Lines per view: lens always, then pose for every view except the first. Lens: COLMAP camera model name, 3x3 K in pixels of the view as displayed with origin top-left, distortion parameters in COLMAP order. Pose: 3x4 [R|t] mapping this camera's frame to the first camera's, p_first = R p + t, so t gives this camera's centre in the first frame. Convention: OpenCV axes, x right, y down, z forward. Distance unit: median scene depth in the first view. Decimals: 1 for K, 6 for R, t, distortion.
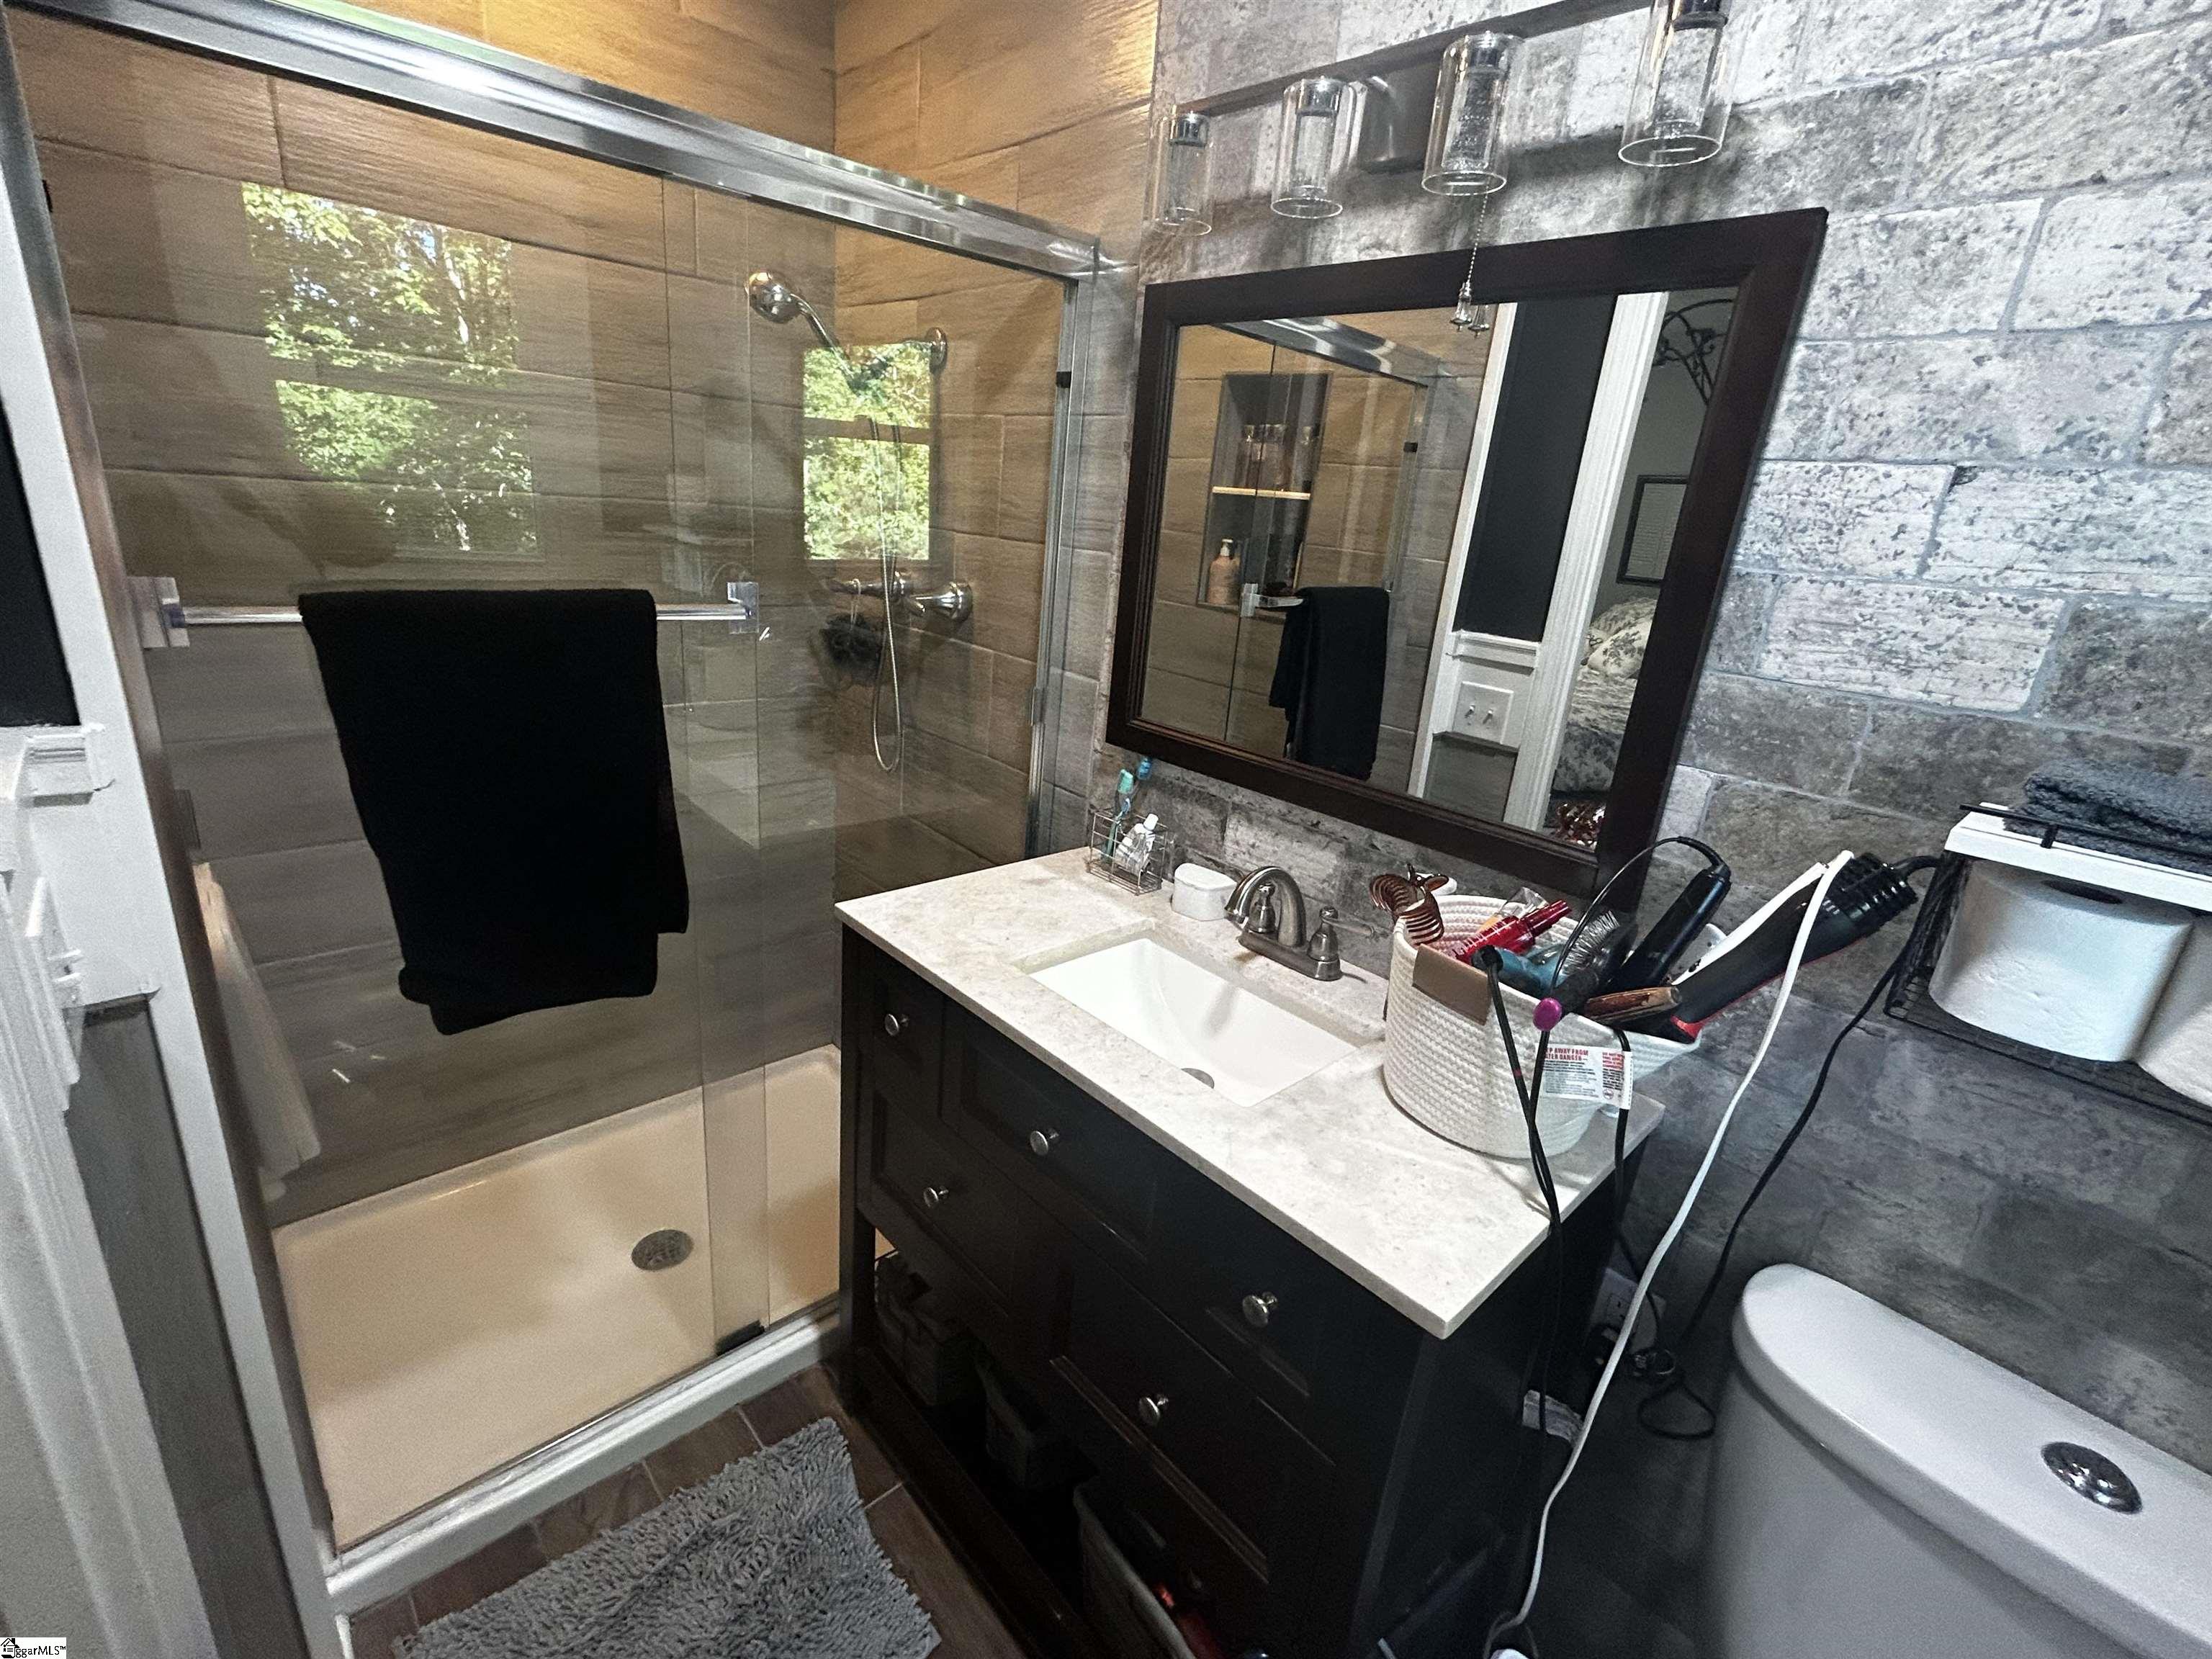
lens RADIAL K [[992.0, 0, 1105.4], [0, 992.0, 831.4], [0, 0, 1]] dist [-0.005063, 0.001521]
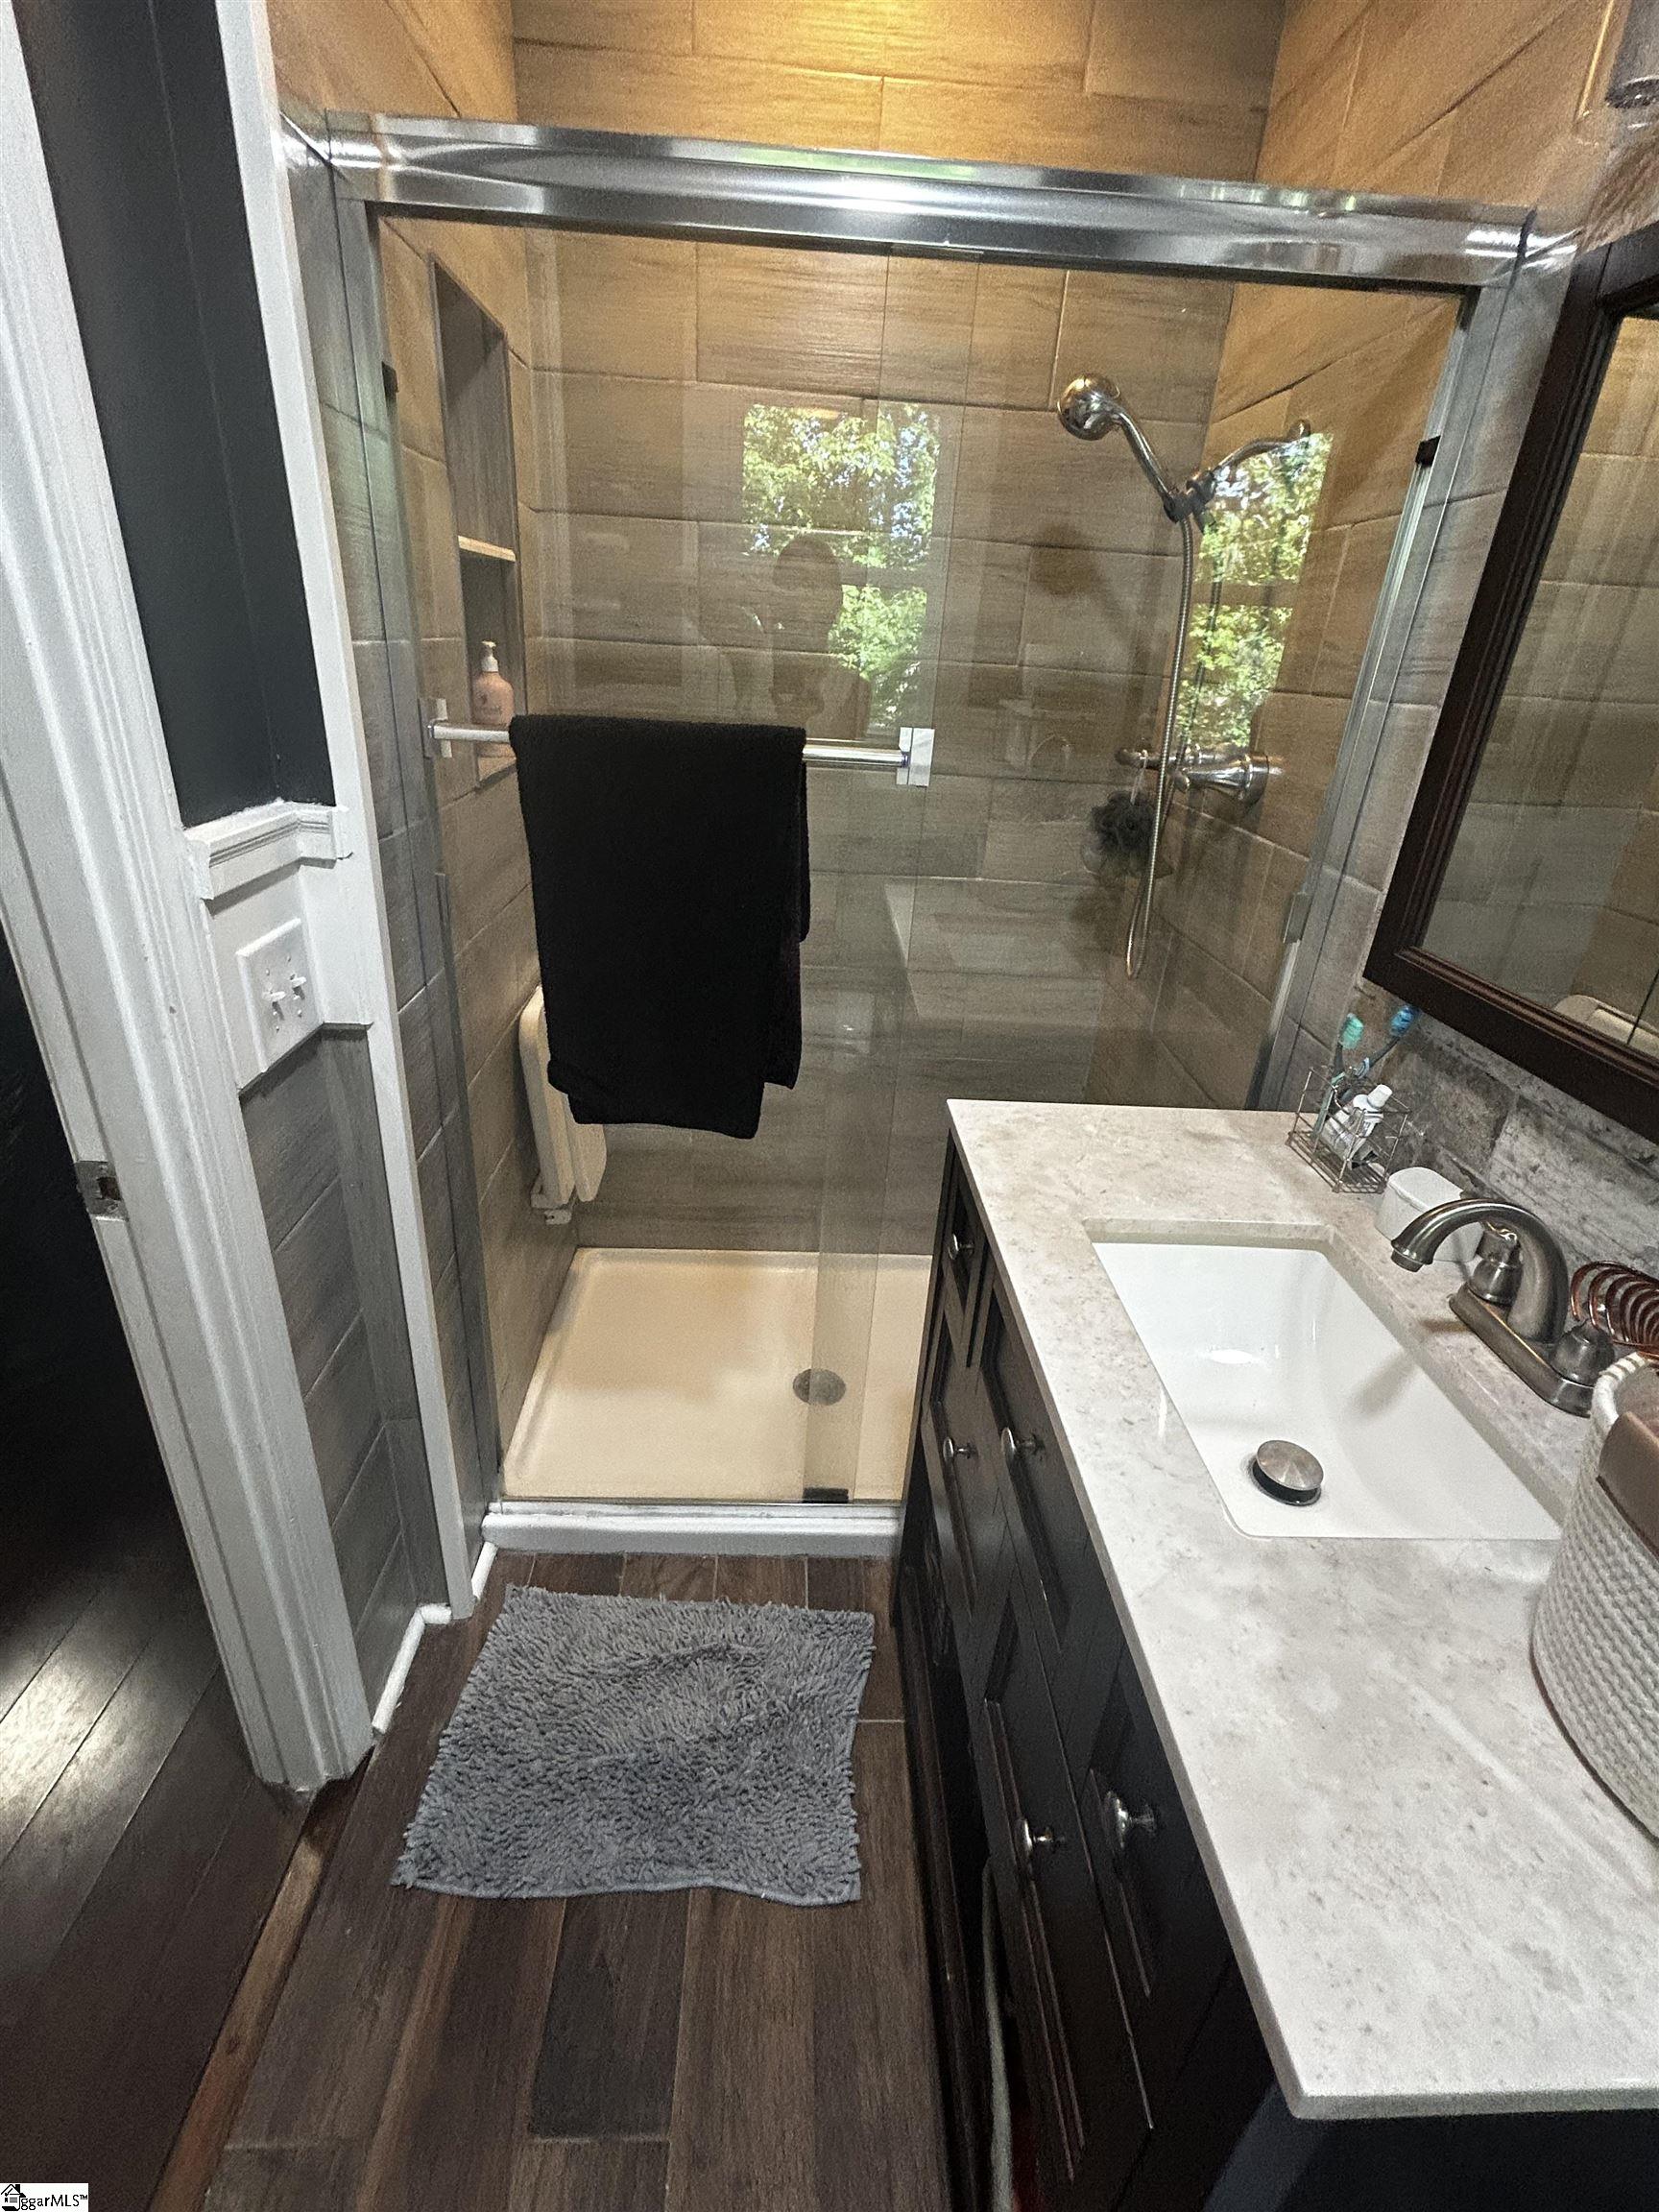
lens RADIAL K [[992.0, 0, 830.0], [0, 992.0, 1105.2], [0, 0, 1]] dist [-0.005063, 0.001521]
pose [[0.757800, 0.239265, -0.607035, 0.177599], [-0.202906, 0.970627, 0.129276, -0.014977], [0.620135, 0.025206, 0.784090, 0.214248]]
